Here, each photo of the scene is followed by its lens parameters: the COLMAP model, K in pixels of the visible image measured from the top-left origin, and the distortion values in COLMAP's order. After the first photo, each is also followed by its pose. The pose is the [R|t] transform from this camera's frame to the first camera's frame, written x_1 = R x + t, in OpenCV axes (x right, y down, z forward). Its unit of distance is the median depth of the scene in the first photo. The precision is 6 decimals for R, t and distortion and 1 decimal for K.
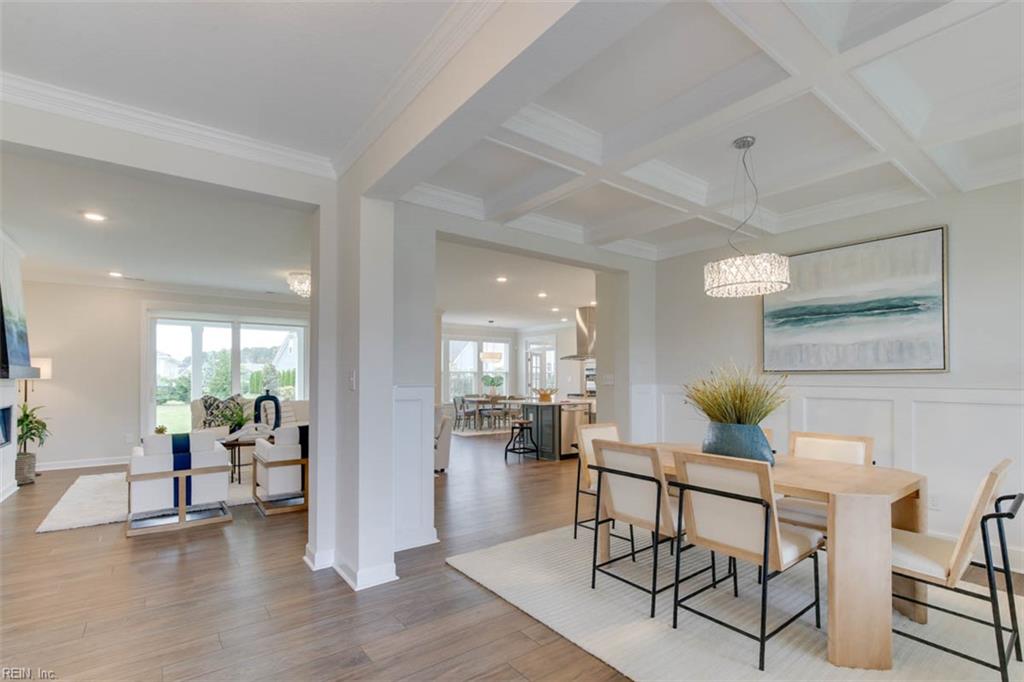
lens RADIAL K [[469.0, 0, 495.1], [0, 469.0, 364.8], [0, 0, 1]] dist [-0.000363, 0.001236]
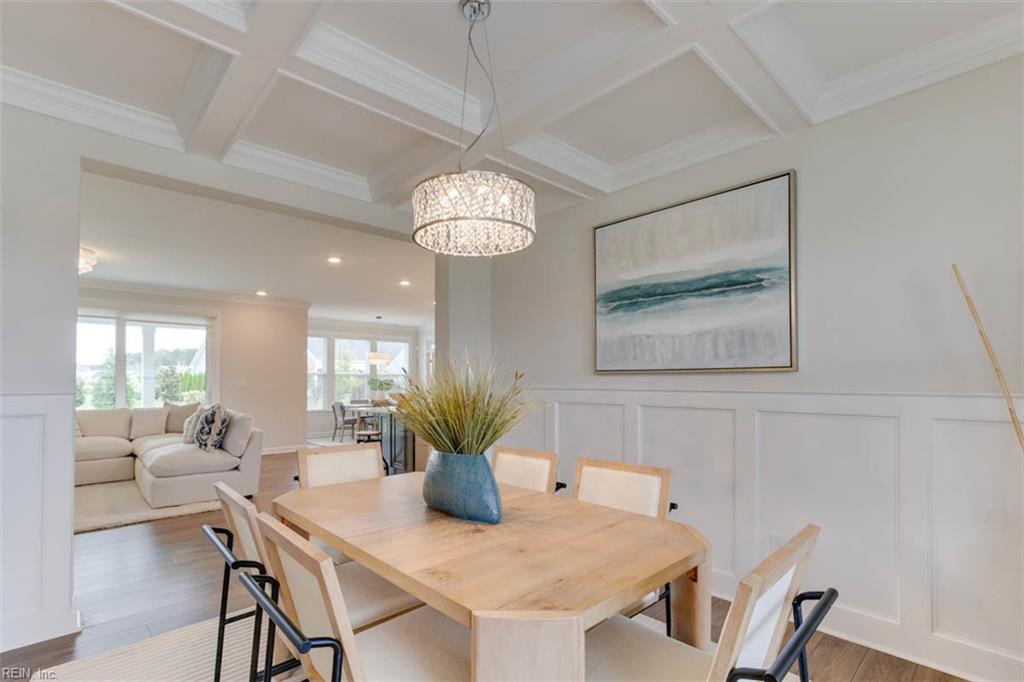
lens RADIAL K [[474.7, 0, 493.7], [0, 474.7, 365.9], [0, 0, 1]] dist [0.002718, 0.000628]
pose [[0.995851, 0.001990, 0.090982, 0.389400], [-0.001559, 0.999987, -0.004809, 0.010458], [-0.090990, 0.004647, 0.995841, 0.278752]]
